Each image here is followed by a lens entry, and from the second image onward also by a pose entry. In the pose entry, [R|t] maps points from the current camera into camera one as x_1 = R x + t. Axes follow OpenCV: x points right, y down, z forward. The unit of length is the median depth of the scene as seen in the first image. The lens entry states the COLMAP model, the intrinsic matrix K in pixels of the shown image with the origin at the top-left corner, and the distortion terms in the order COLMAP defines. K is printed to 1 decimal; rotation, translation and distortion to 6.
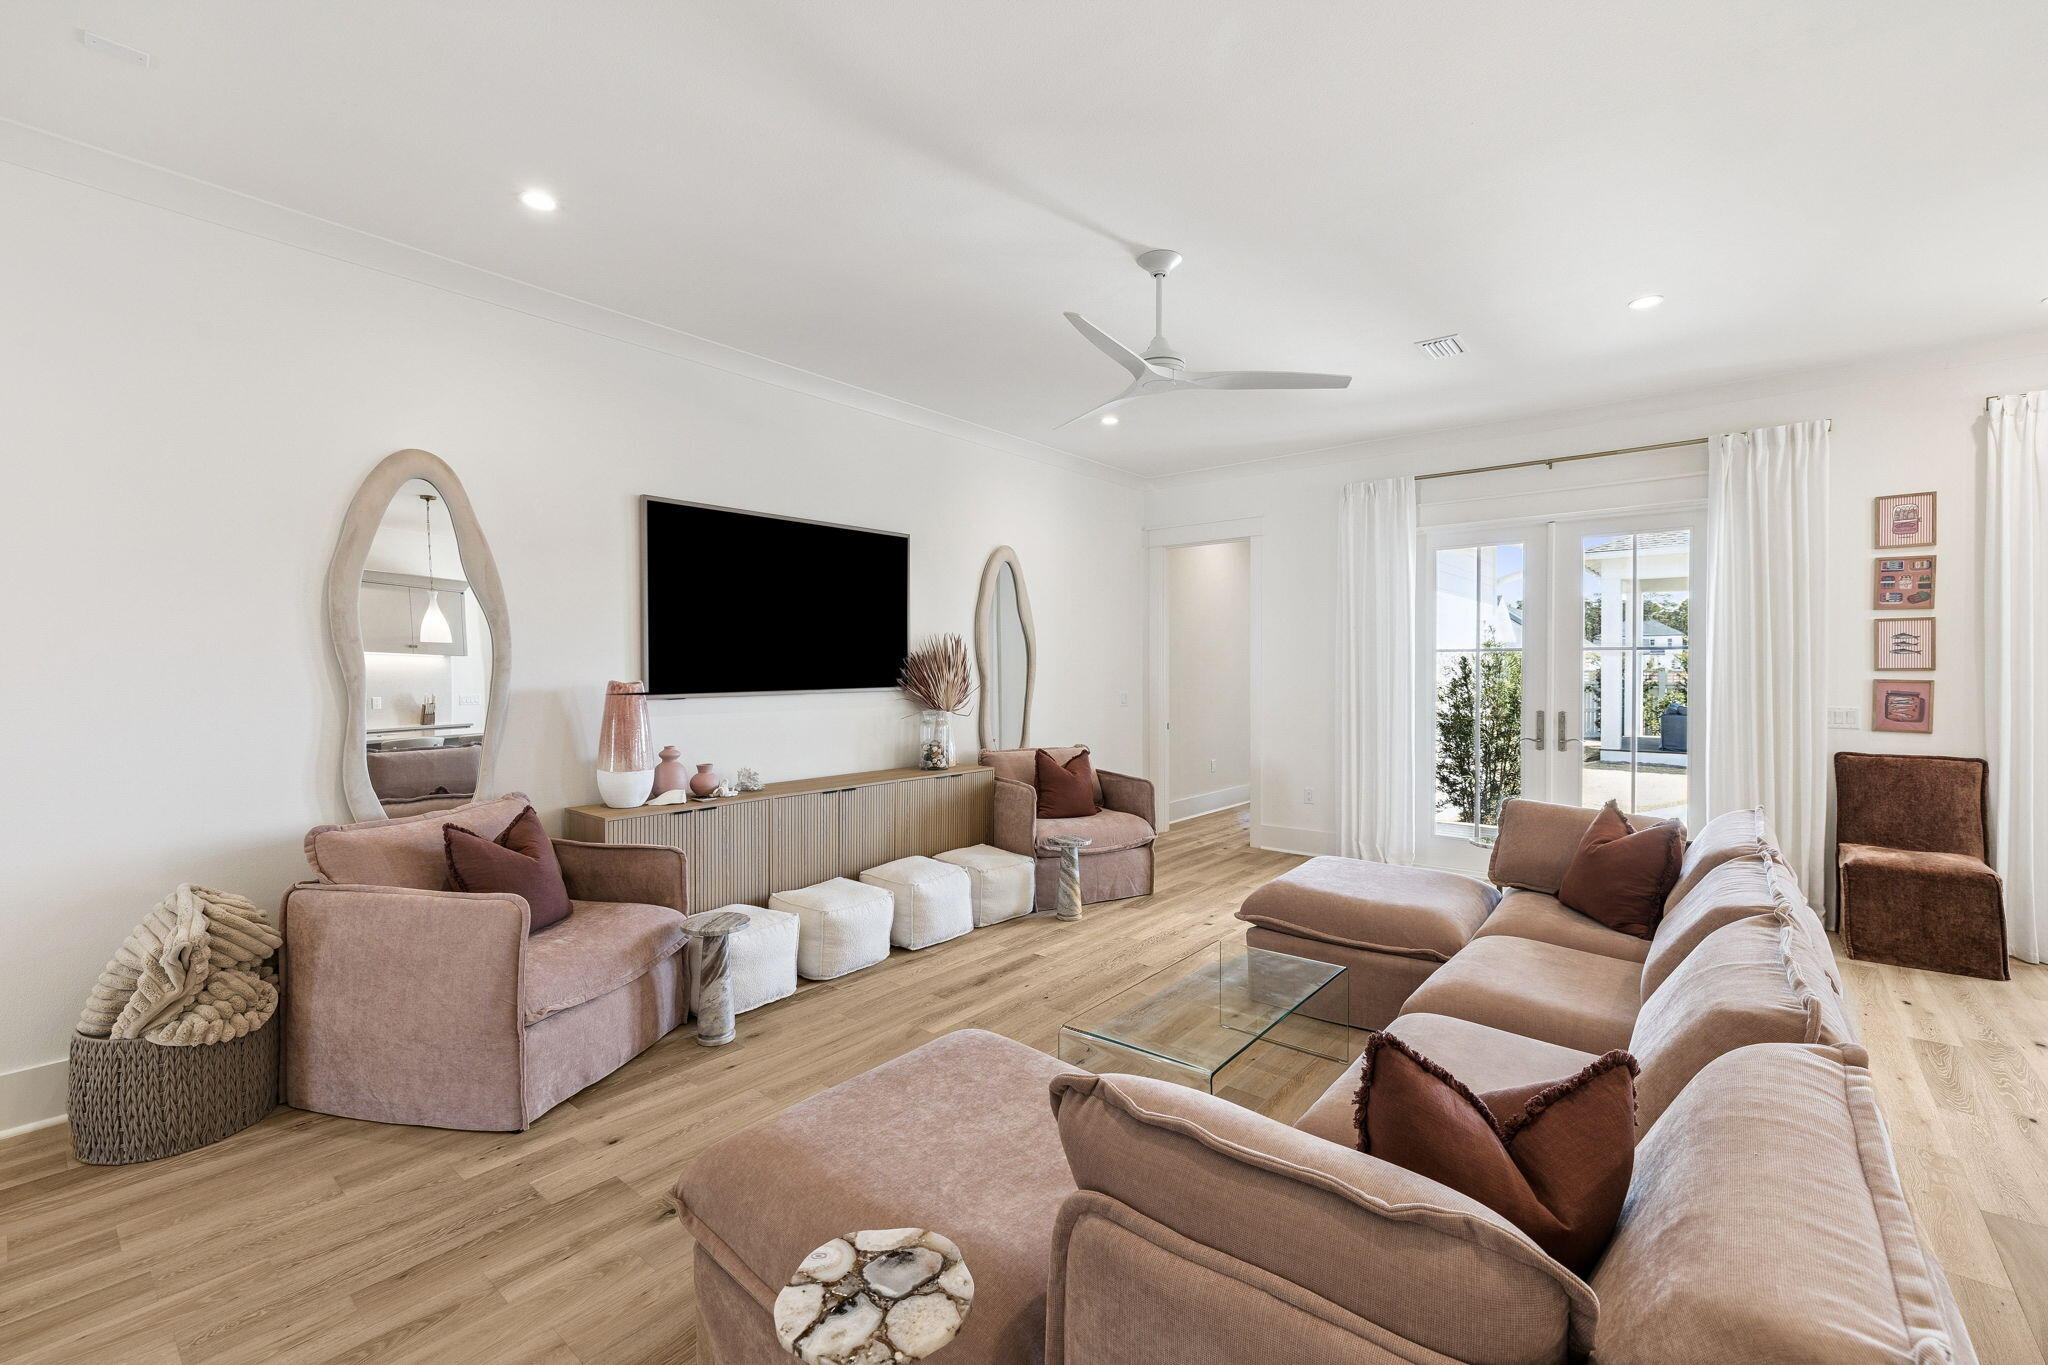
lens RADIAL K [[861.3, 0, 1020.3], [0, 861.3, 679.7], [0, 0, 1]] dist [0.000618, -0.000400]
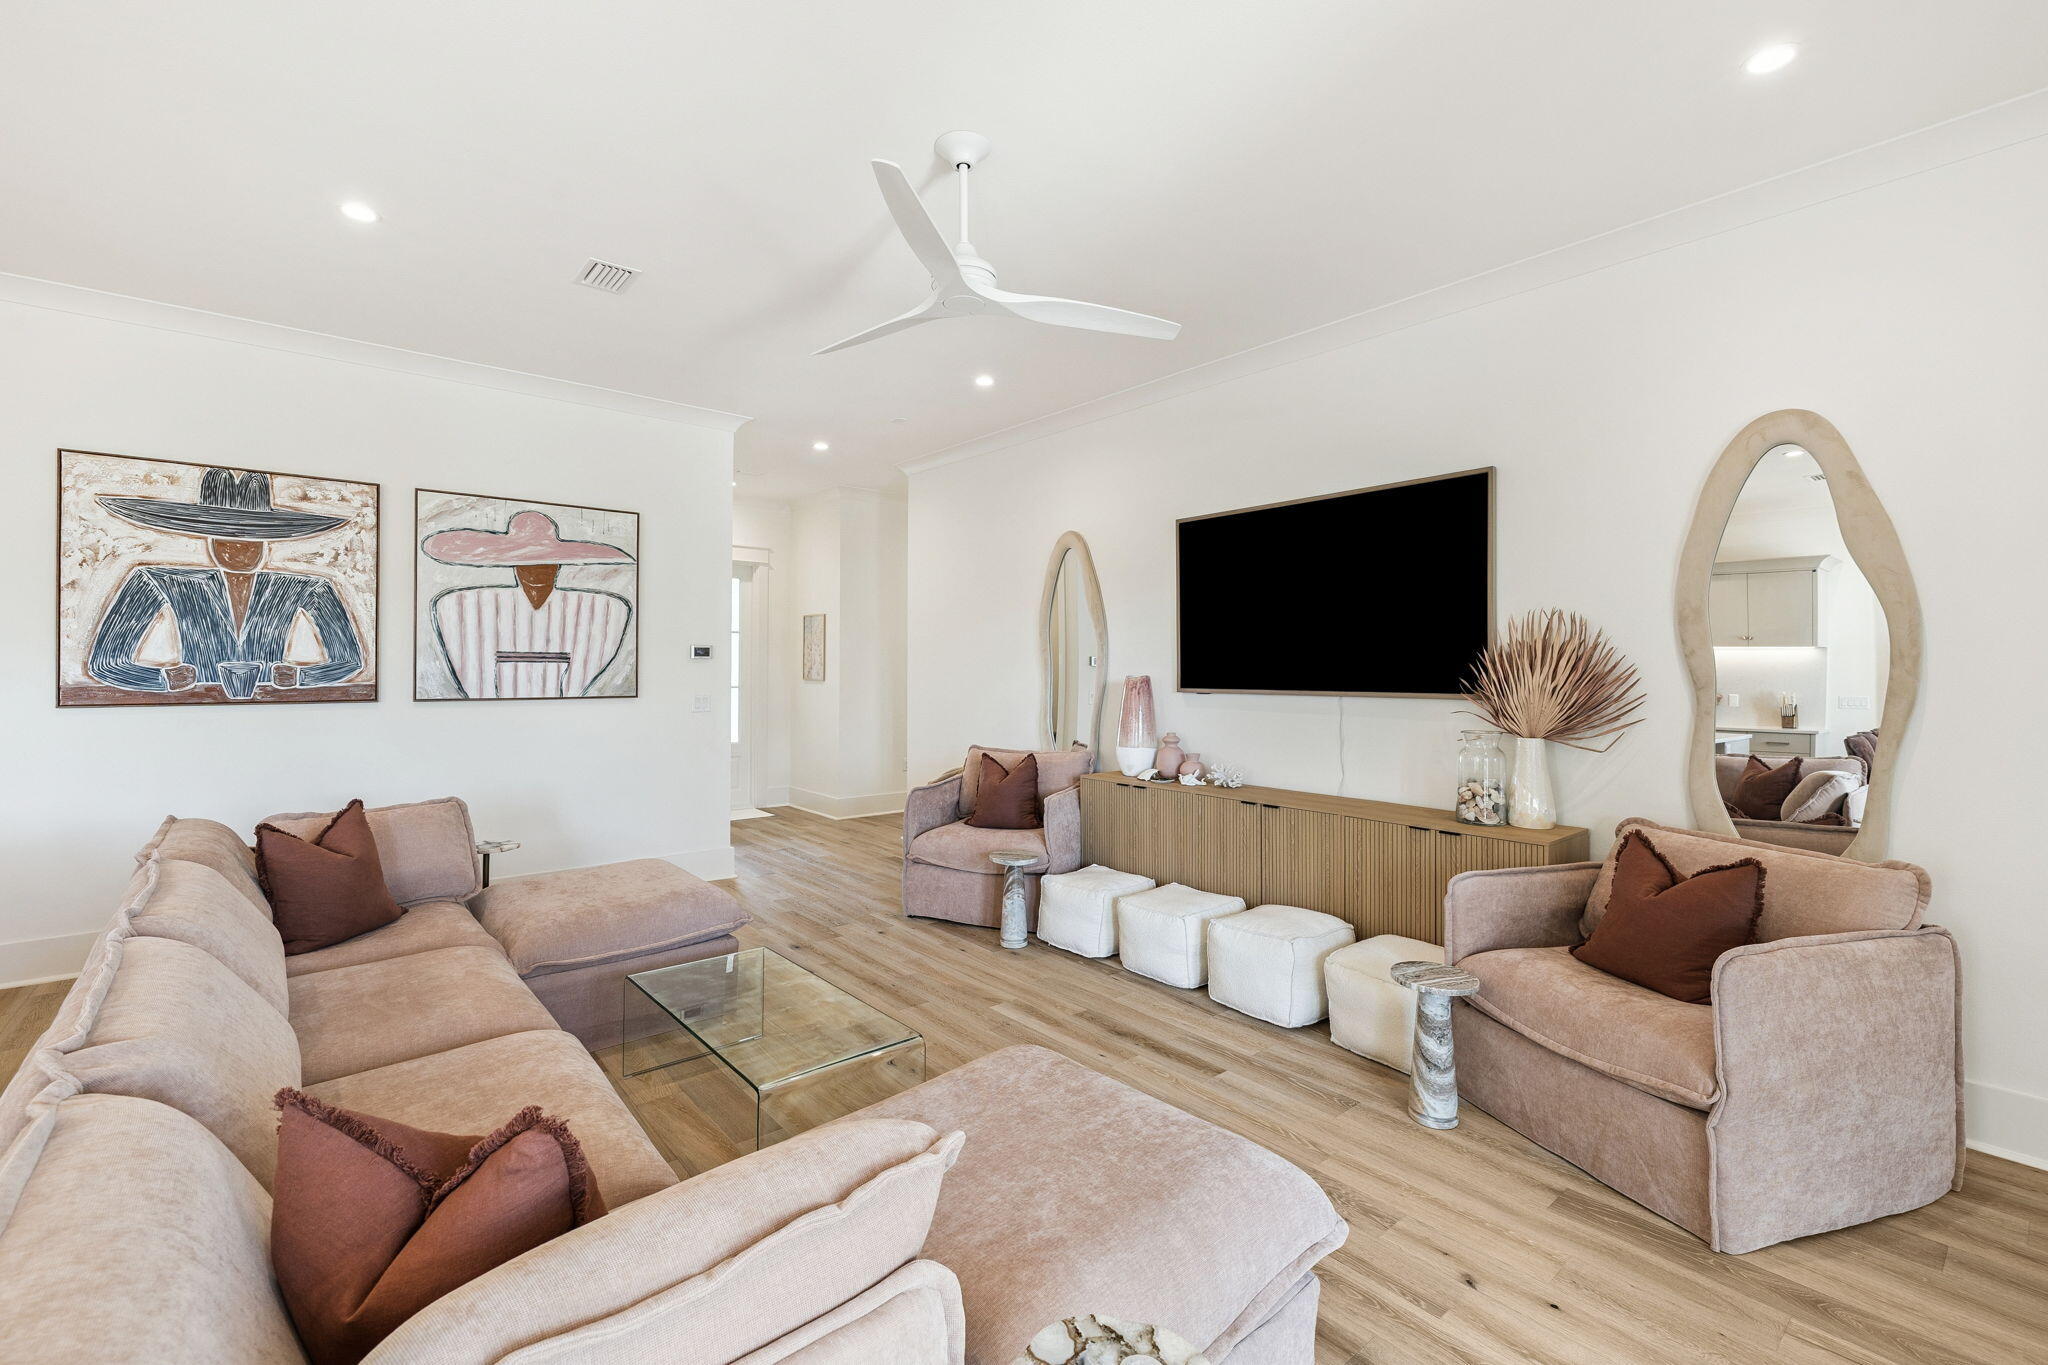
lens RADIAL K [[861.3, 0, 1020.3], [0, 861.3, 679.7], [0, 0, 1]] dist [0.000618, -0.000400]
pose [[-0.166077, 0.020070, -0.985908, 1.199129], [-0.011782, 0.999681, 0.022335, -0.028553], [0.986042, 0.015325, -0.165788, 1.538774]]
